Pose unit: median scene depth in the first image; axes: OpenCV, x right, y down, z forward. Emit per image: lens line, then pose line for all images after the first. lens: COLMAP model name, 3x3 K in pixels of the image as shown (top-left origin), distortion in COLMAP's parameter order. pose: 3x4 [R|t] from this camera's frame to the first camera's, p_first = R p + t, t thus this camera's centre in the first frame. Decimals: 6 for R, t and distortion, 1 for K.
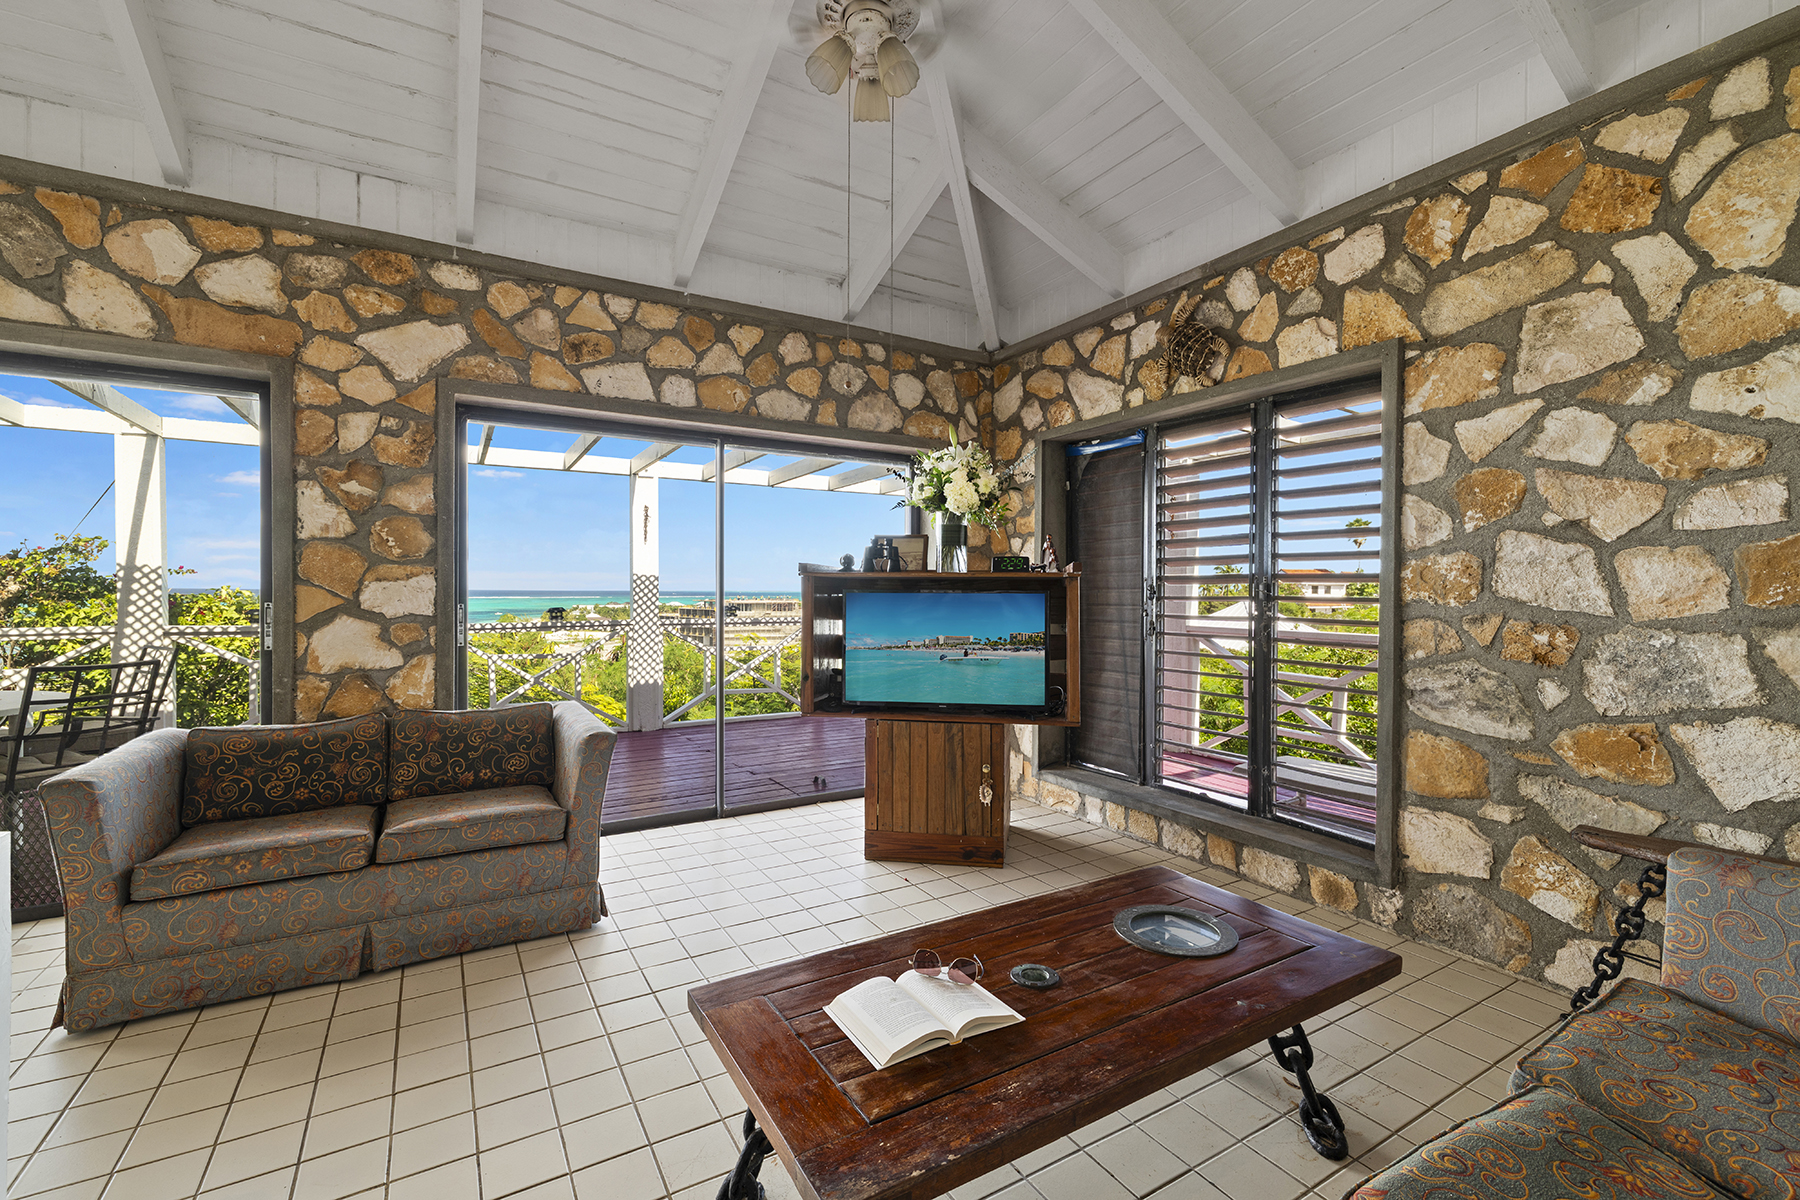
lens RADIAL K [[779.5, 0, 899.6], [0, 779.5, 594.8], [0, 0, 1]] dist [-0.001738, 0.001424]
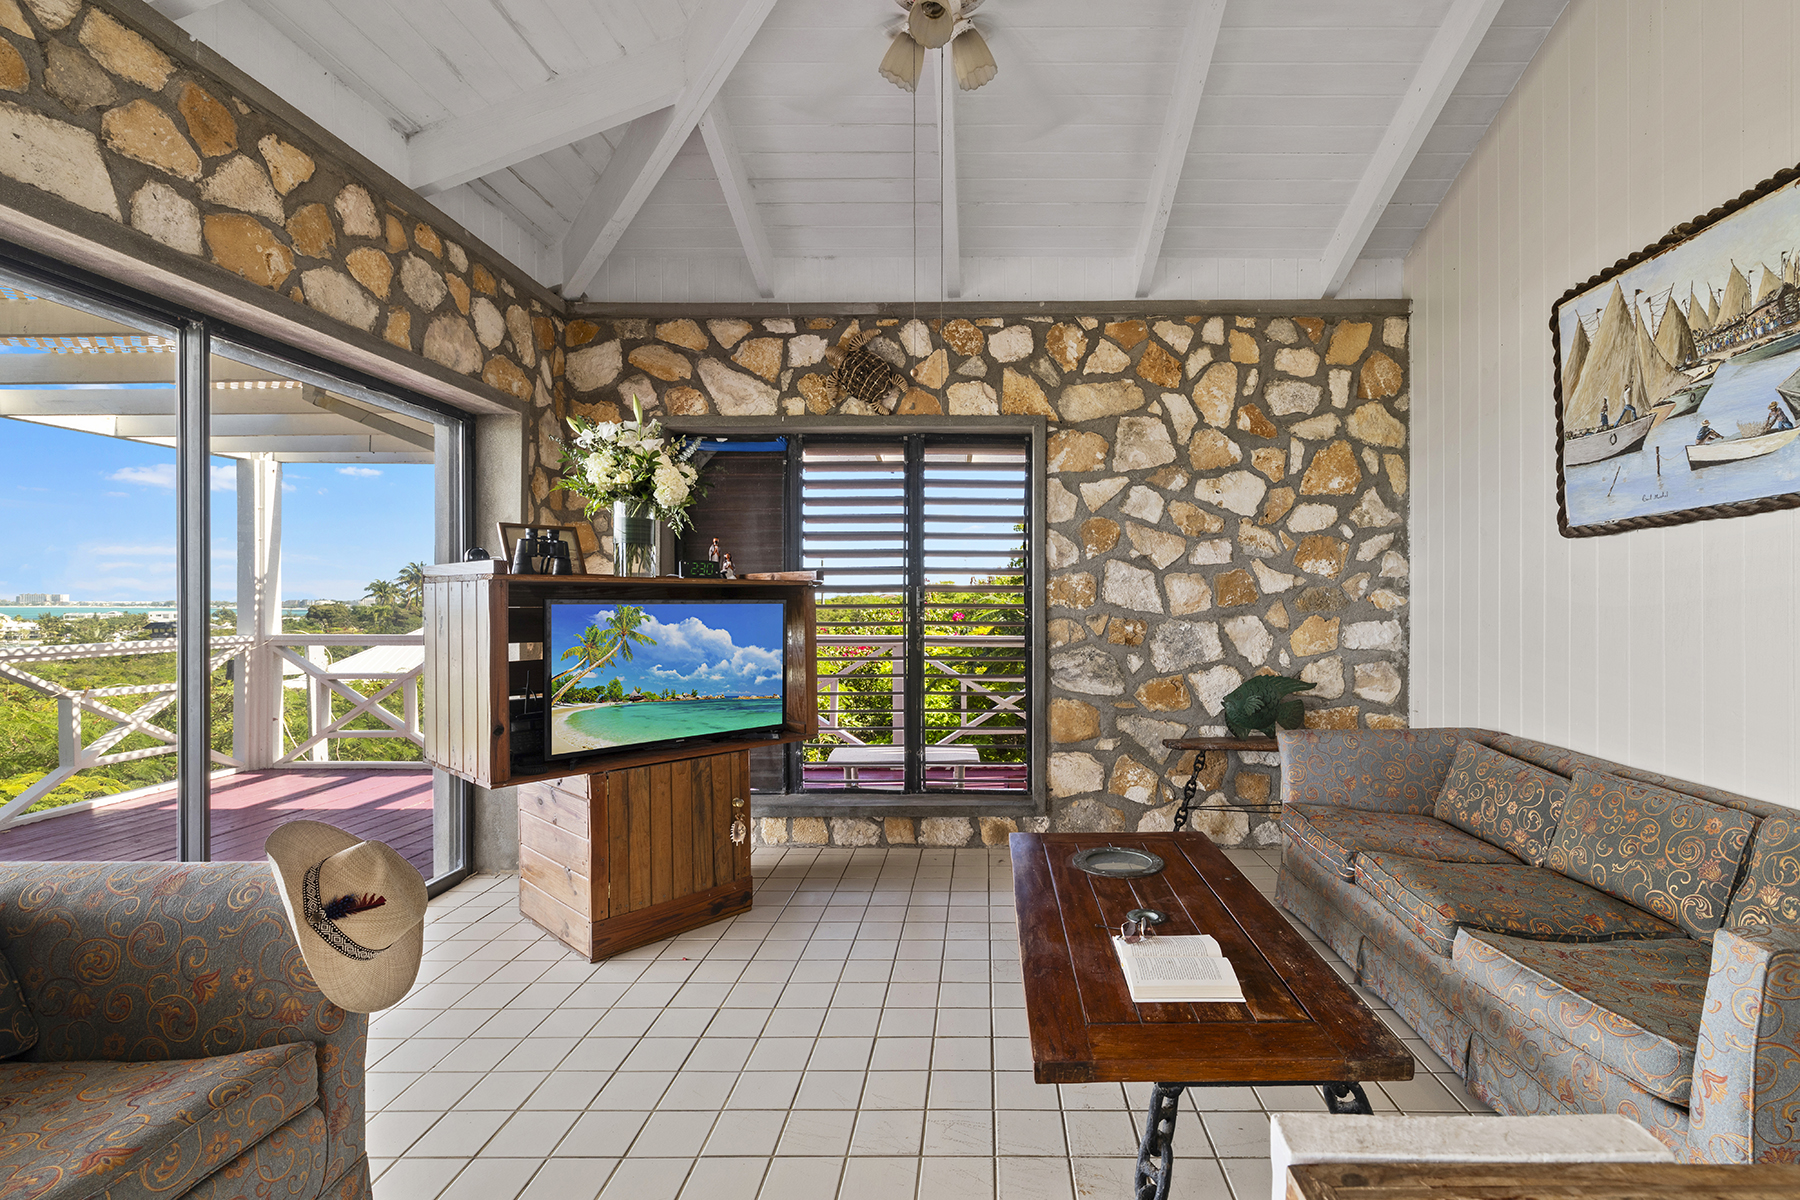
lens RADIAL K [[865.7, 0, 902.8], [0, 865.7, 601.6], [0, 0, 1]] dist [-0.005998, 0.002300]
pose [[0.506652, -0.005727, 0.862131, -0.730717], [0.006854, 0.999973, 0.002614, -0.005263], [-0.862123, 0.004584, 0.506678, 0.398128]]
